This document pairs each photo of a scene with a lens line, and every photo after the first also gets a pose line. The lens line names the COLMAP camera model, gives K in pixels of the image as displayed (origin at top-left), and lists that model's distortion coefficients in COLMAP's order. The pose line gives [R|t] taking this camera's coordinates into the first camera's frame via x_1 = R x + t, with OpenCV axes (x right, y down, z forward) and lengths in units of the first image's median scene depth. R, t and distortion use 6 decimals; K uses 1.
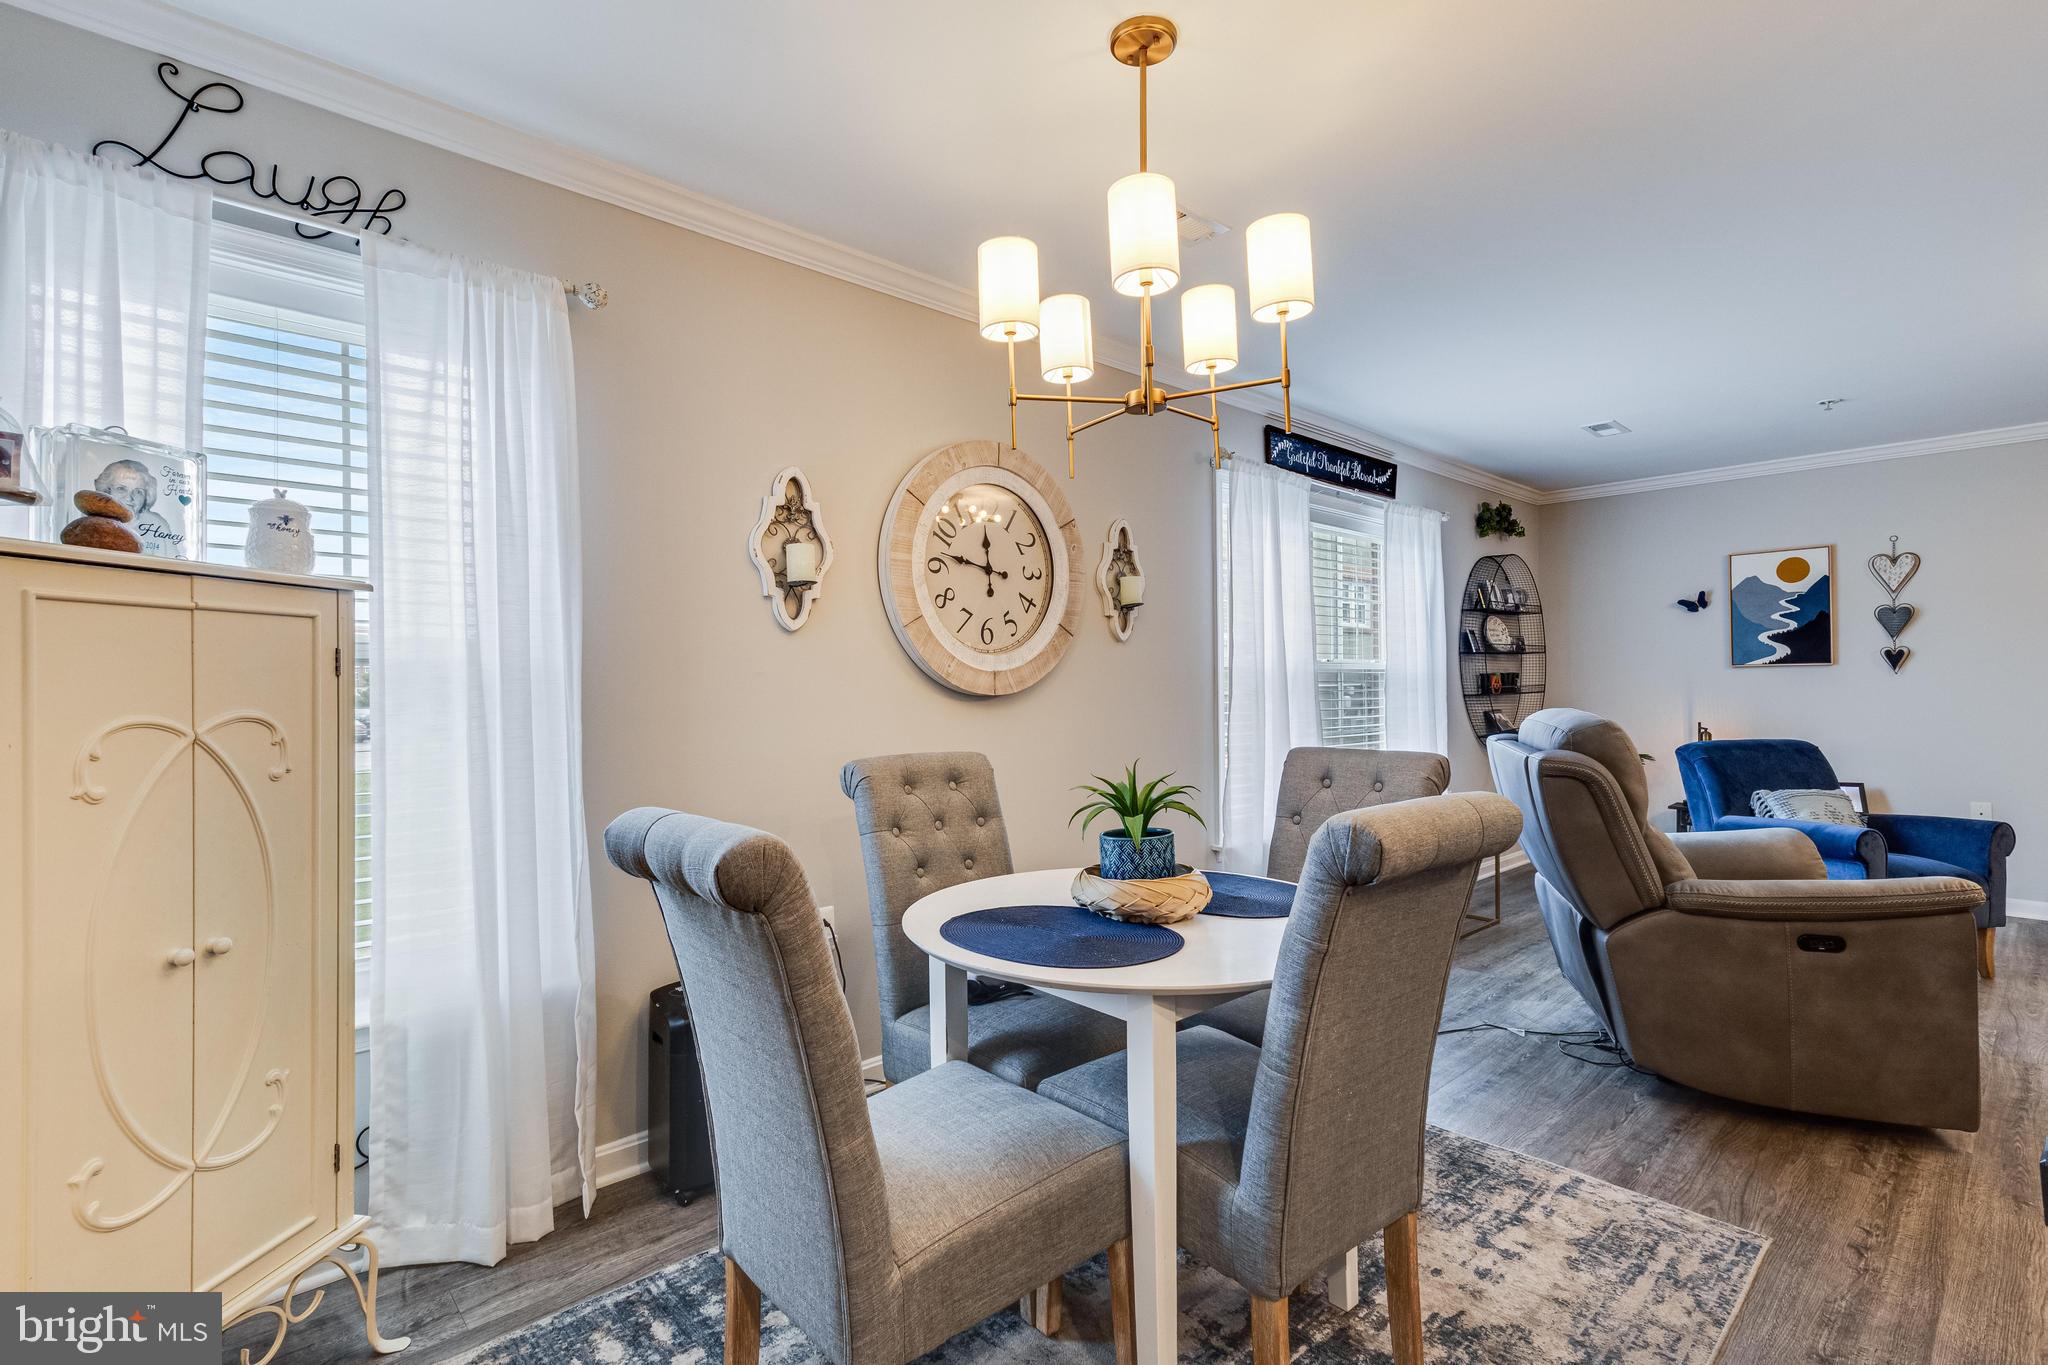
lens RADIAL K [[951.4, 0, 1032.1], [0, 951.4, 680.6], [0, 0, 1]] dist [0.008528, -0.000552]
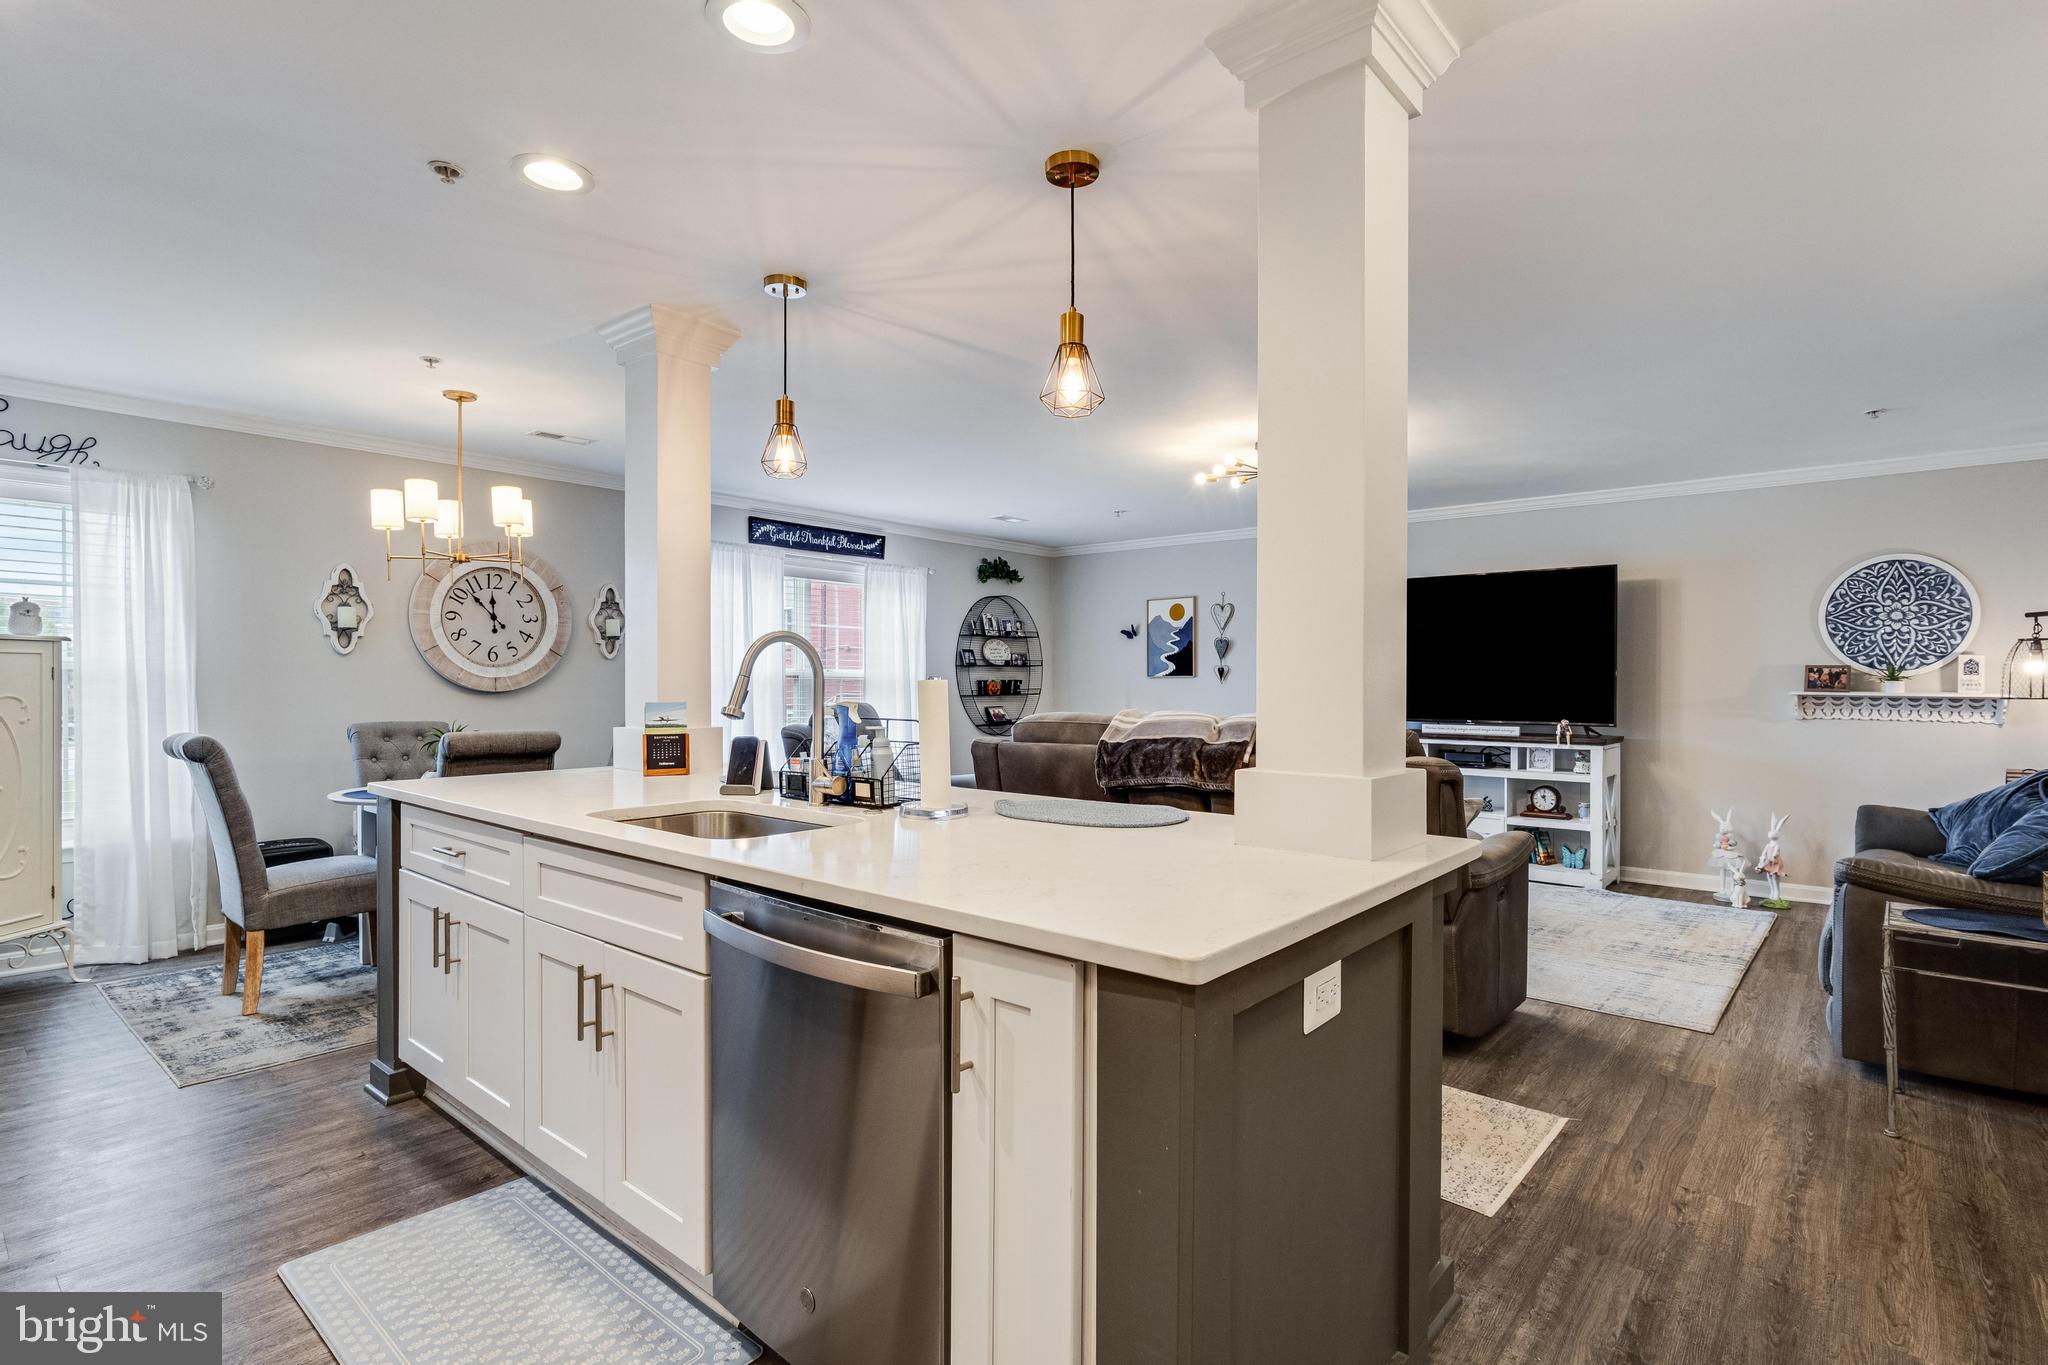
lens RADIAL K [[991.7, 0, 1033.0], [0, 991.7, 689.1], [0, 0, 1]] dist [-0.003212, 0.000332]
pose [[0.992447, 0.009137, 0.122332, 0.501211], [-0.010211, 0.999915, 0.008150, -0.009721], [-0.122247, -0.009338, 0.992456, -0.624831]]
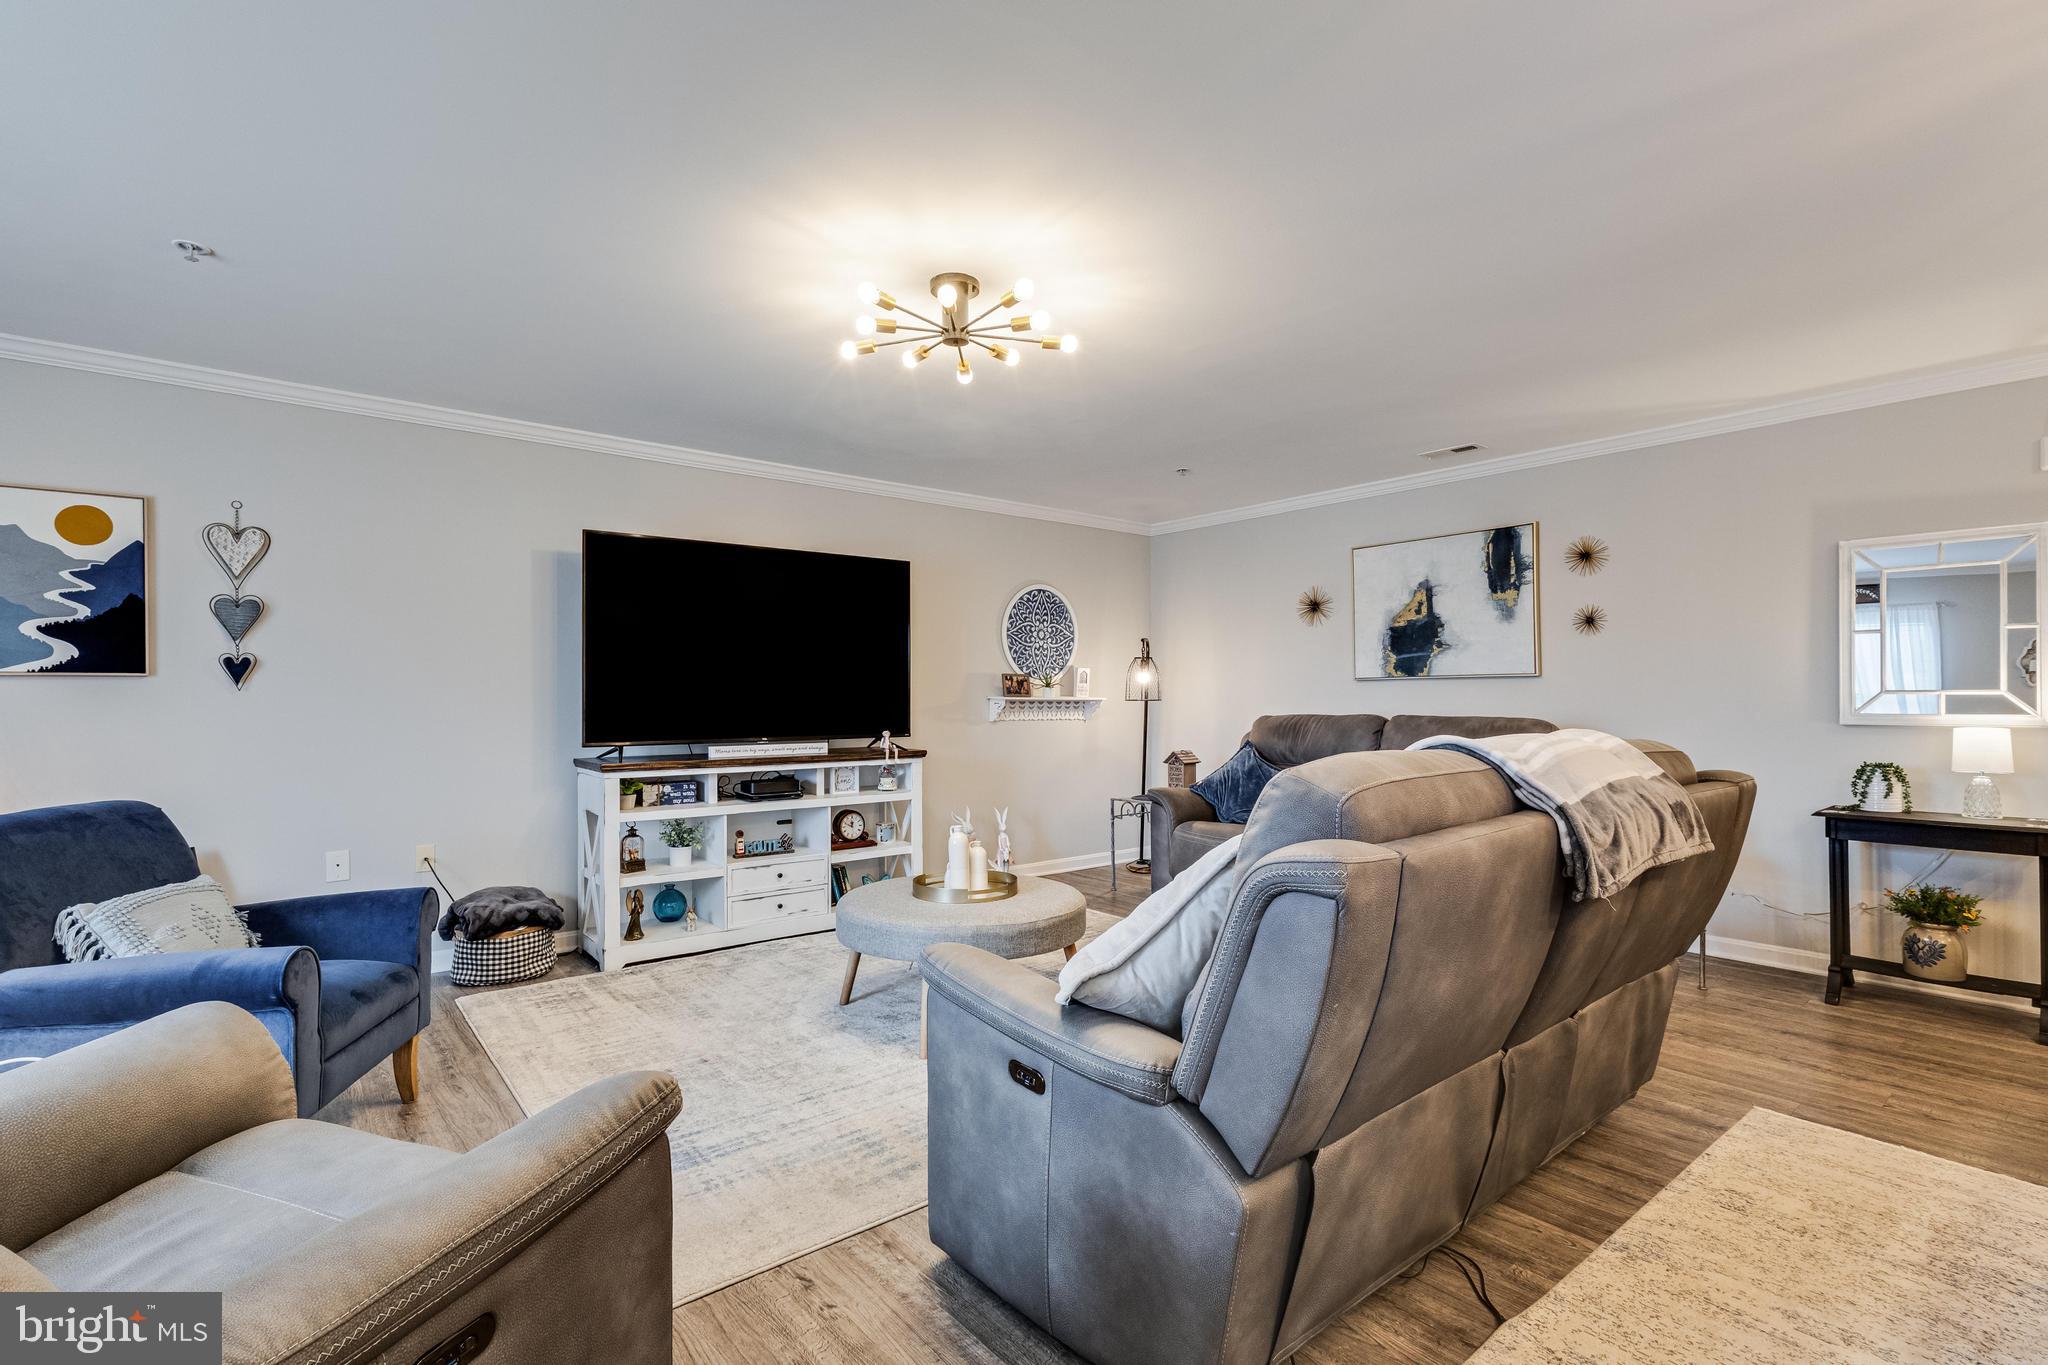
lens RADIAL K [[945.8, 0, 1028.2], [0, 945.8, 689.8], [0, 0, 1]] dist [0.002854, 0.000849]
pose [[0.053341, 0.011257, 0.998513, 0.258444], [-0.002187, 0.999935, -0.011156, -0.000909], [-0.998574, -0.001589, 0.053362, 0.437034]]
